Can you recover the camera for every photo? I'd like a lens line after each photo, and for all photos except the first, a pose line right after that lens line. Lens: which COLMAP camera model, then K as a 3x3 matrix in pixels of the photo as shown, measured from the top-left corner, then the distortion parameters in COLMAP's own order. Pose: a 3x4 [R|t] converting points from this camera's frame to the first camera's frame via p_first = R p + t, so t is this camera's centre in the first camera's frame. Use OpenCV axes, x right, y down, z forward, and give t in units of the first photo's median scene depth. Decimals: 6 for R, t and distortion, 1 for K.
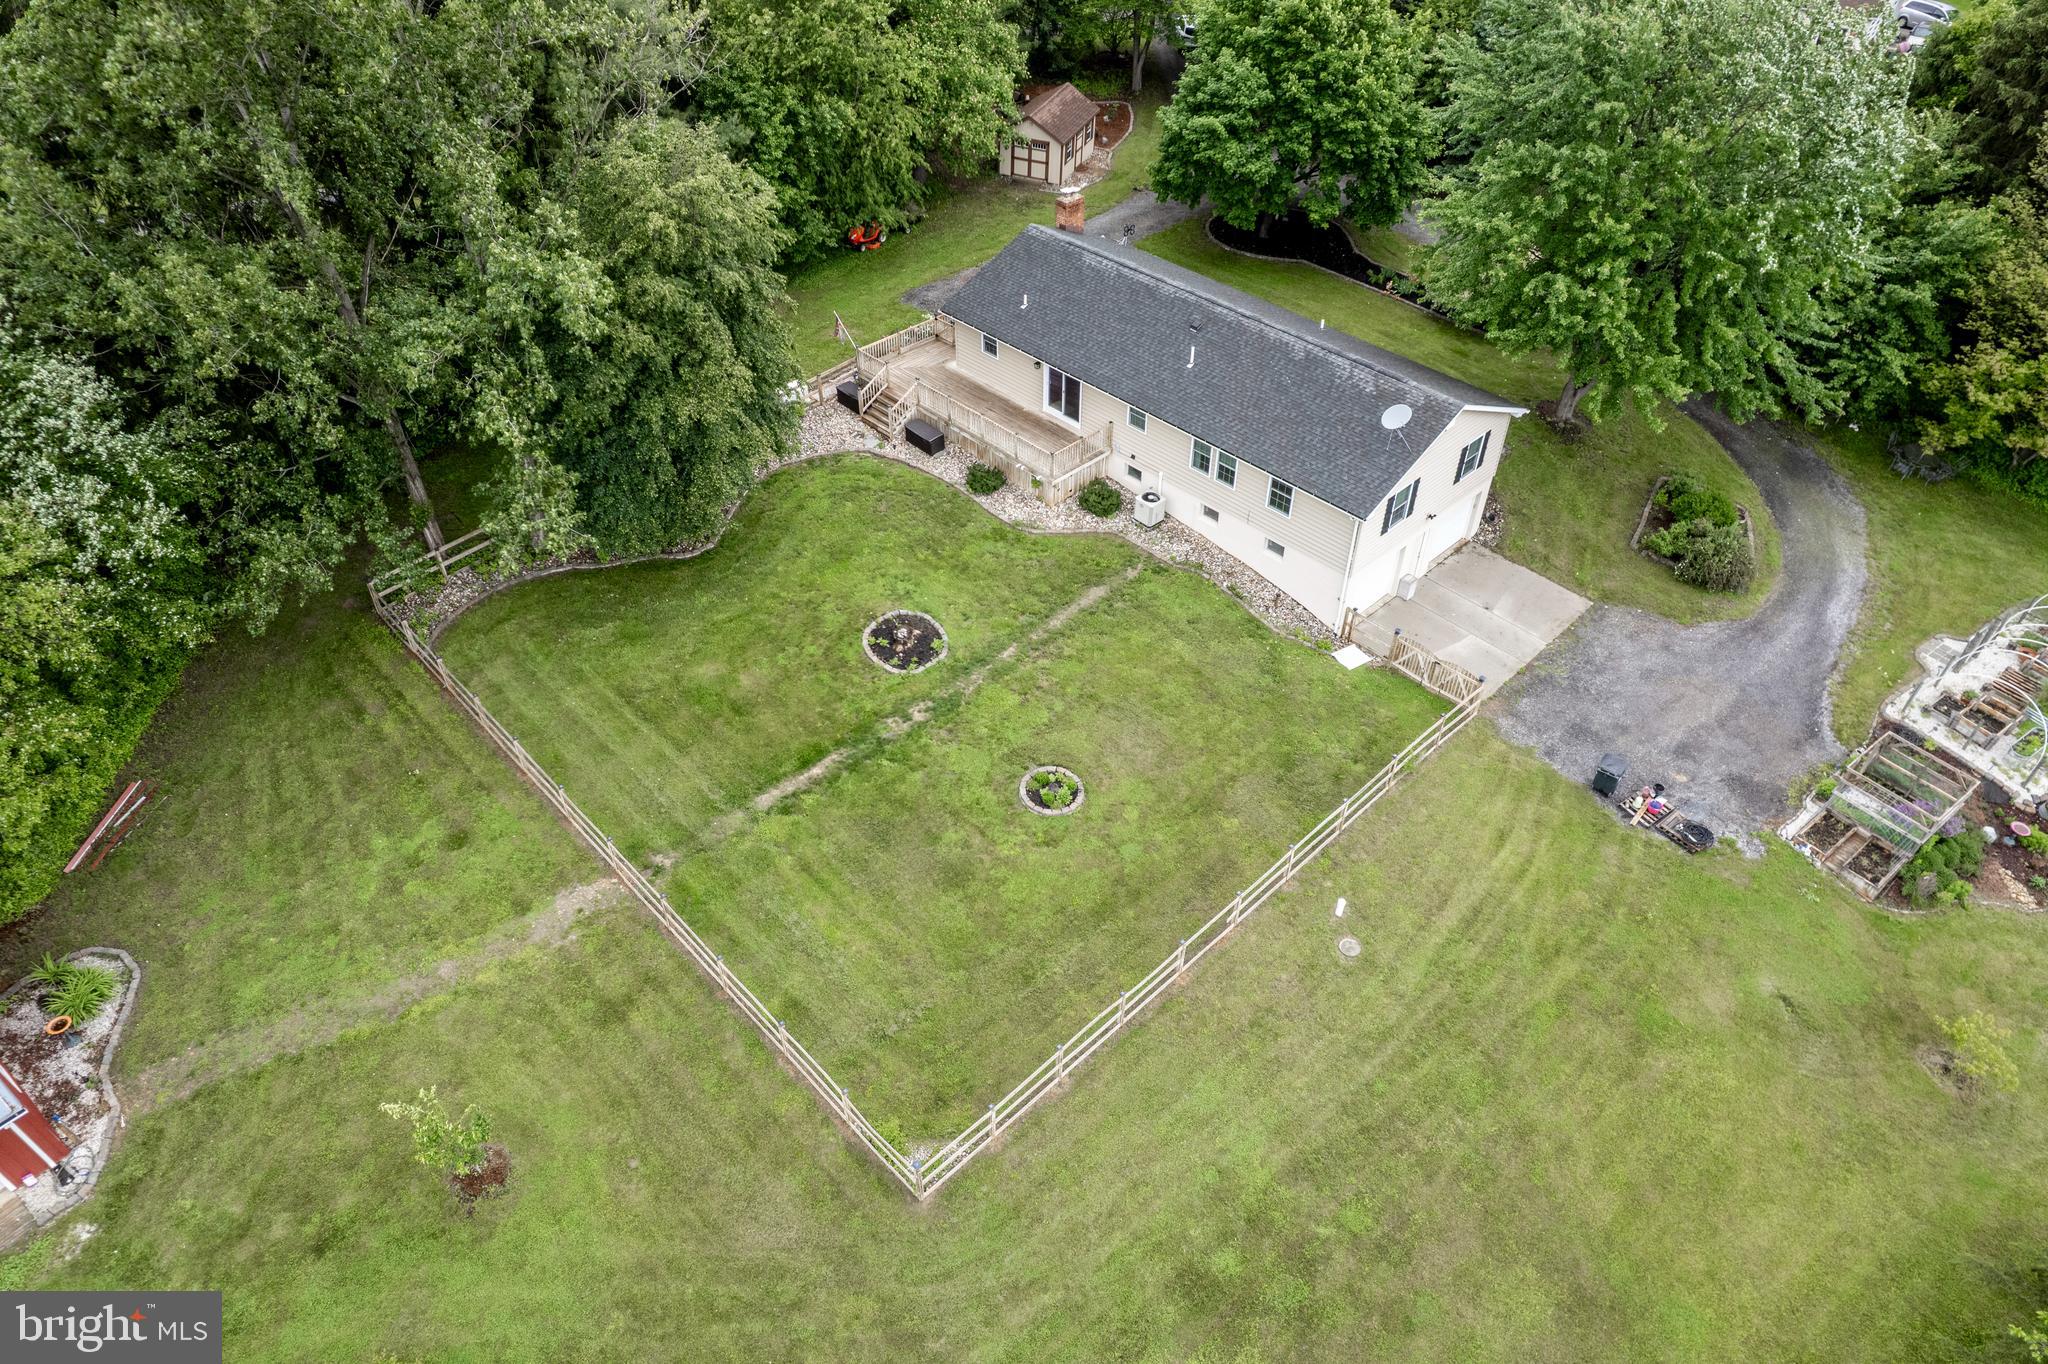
lens RADIAL K [[1295.4, 0, 1024.0], [0, 1295.4, 682.0], [0, 0, 1]] dist [-0.088753, 0.070752]
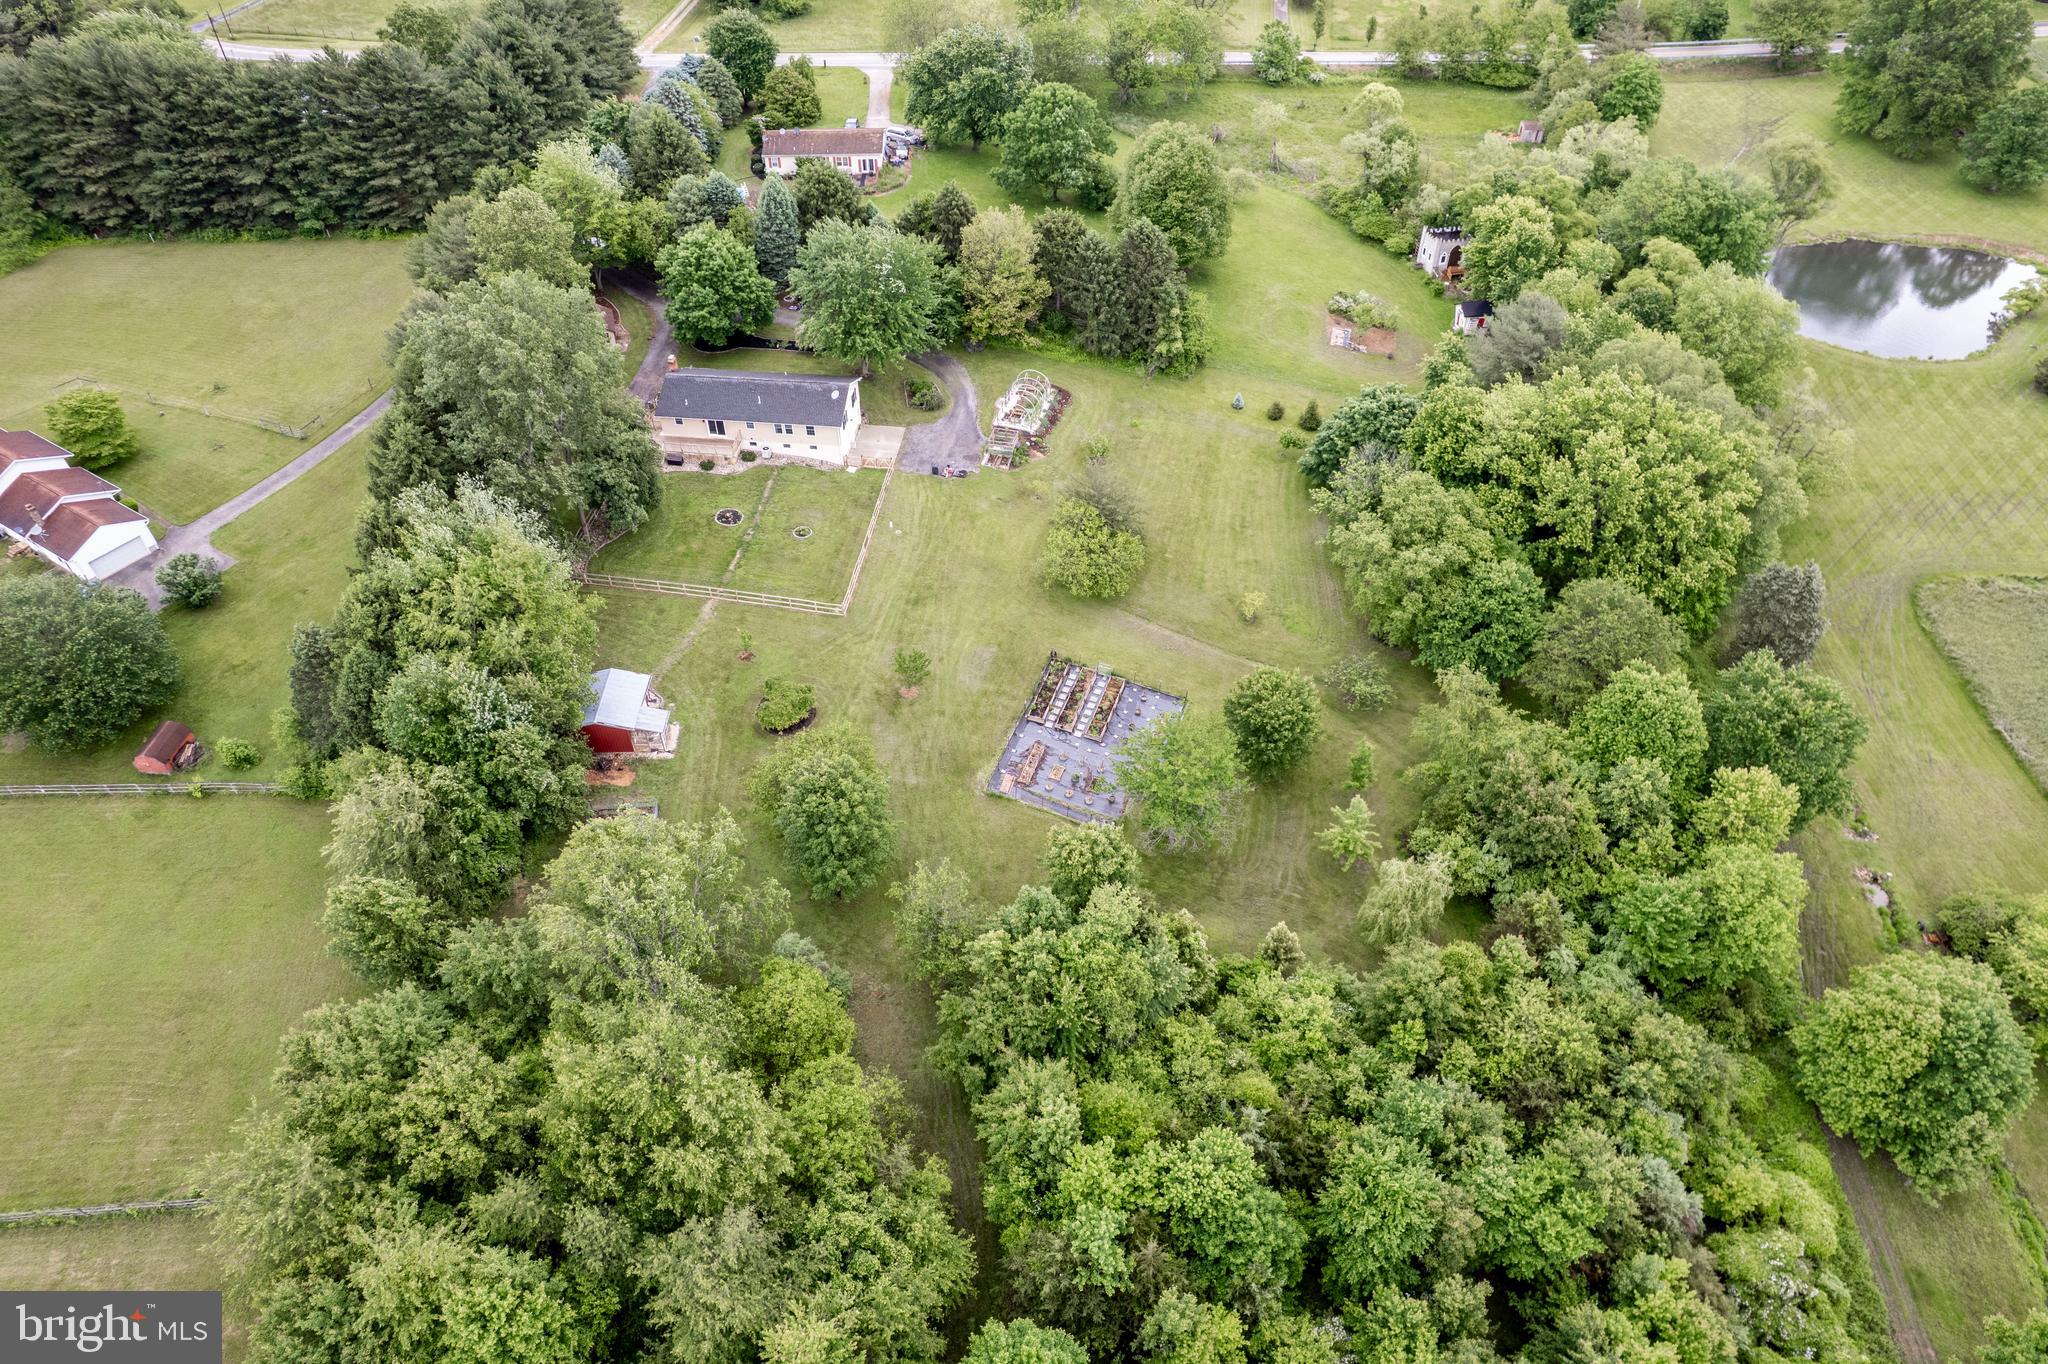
lens RADIAL K [[1295.4, 0, 1024.0], [0, 1295.4, 682.0], [0, 0, 1]] dist [-0.088753, 0.070752]
pose [[0.769672, -0.438974, 0.463581, -1.064666], [0.423222, 0.894458, 0.144316, 0.161649], [-0.478005, 0.085122, 0.874223, -1.836812]]
